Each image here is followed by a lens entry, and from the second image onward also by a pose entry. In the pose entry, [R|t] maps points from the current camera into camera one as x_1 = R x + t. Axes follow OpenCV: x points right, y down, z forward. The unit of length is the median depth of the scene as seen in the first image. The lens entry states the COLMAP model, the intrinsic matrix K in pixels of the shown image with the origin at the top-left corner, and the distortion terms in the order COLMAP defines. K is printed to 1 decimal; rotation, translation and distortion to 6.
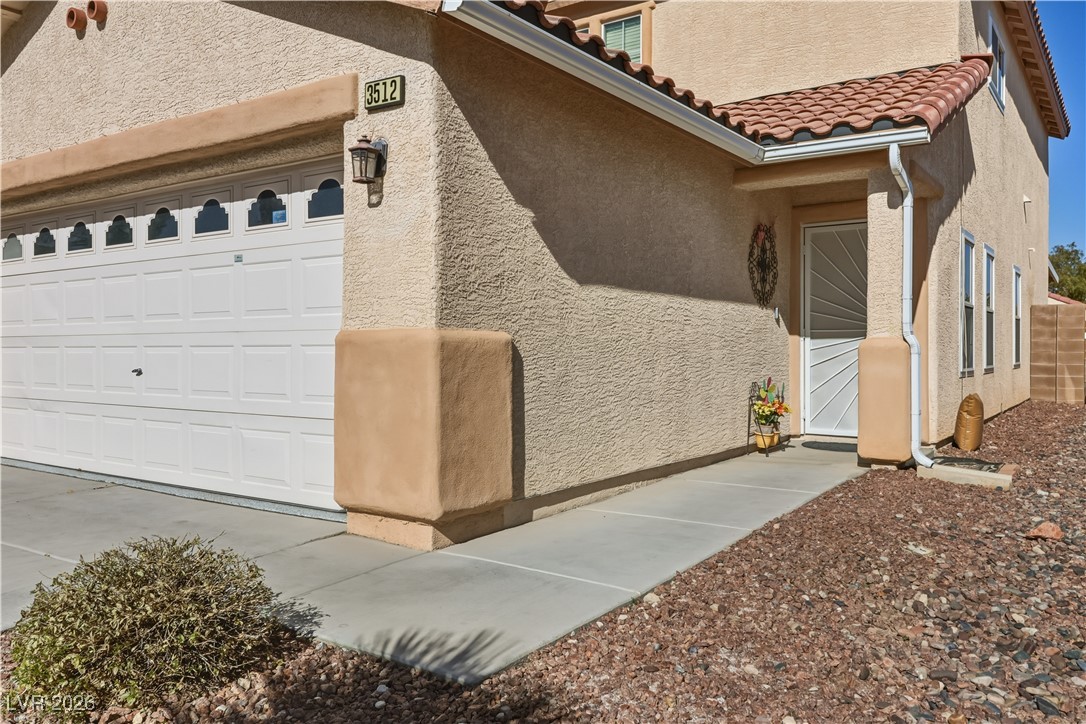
lens RADIAL K [[832.2, 0, 543.2], [0, 832.2, 347.4], [0, 0, 1]] dist [0.005120, 0.002873]
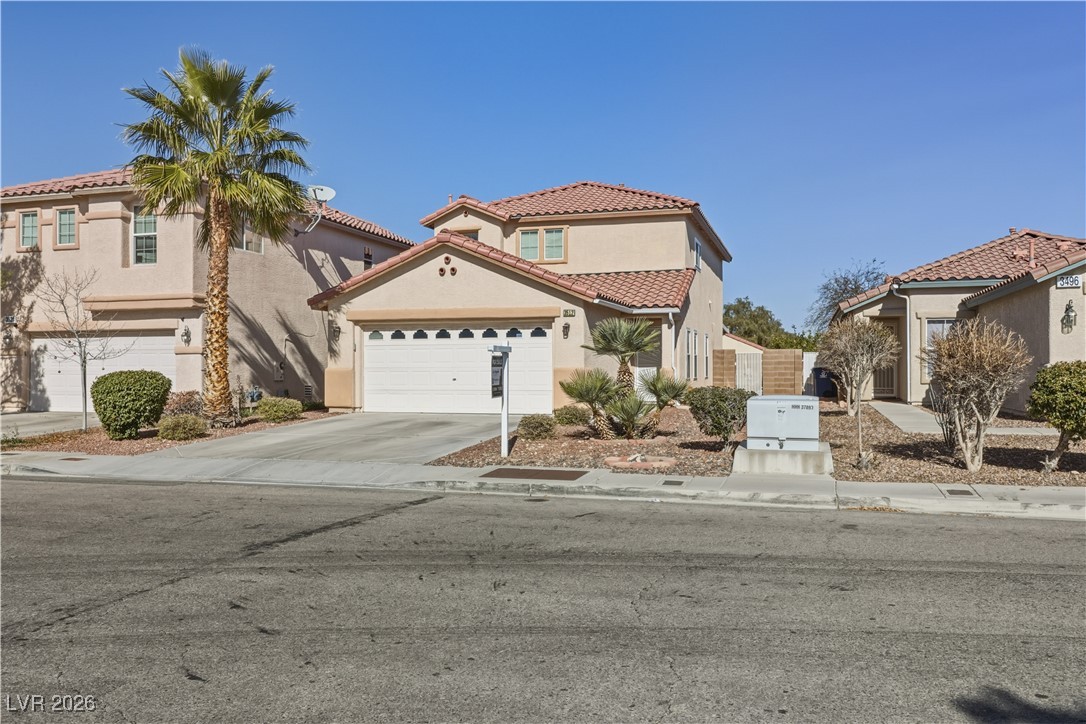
lens RADIAL K [[843.6, 0, 526.5], [0, 843.6, 362.5], [0, 0, 1]] dist [0.008802, 0.003365]
pose [[0.957543, -0.001591, 0.288287, -1.166185], [0.003486, 0.999976, -0.006061, -0.014674], [-0.288271, 0.006808, 0.957525, -2.192143]]
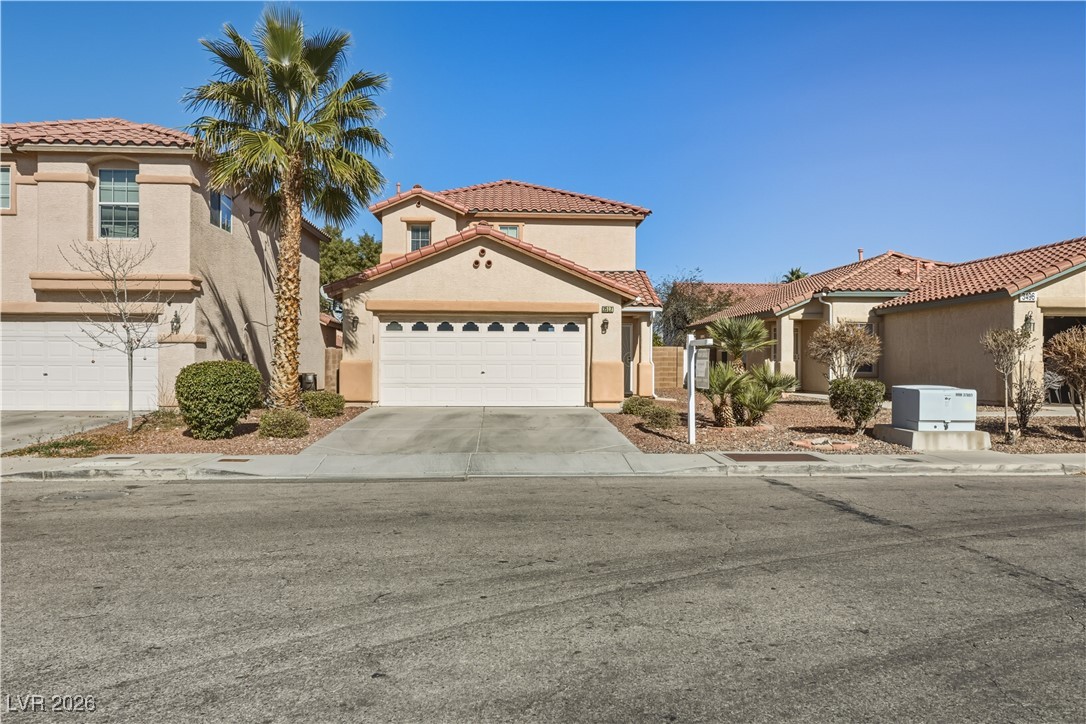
lens RADIAL K [[843.6, 0, 526.5], [0, 843.6, 362.5], [0, 0, 1]] dist [0.008802, 0.003365]
pose [[0.798898, 0.003494, 0.601457, -2.317748], [-0.003492, 0.999993, -0.001171, -0.005333], [-0.601457, -0.001165, 0.798905, -1.689861]]
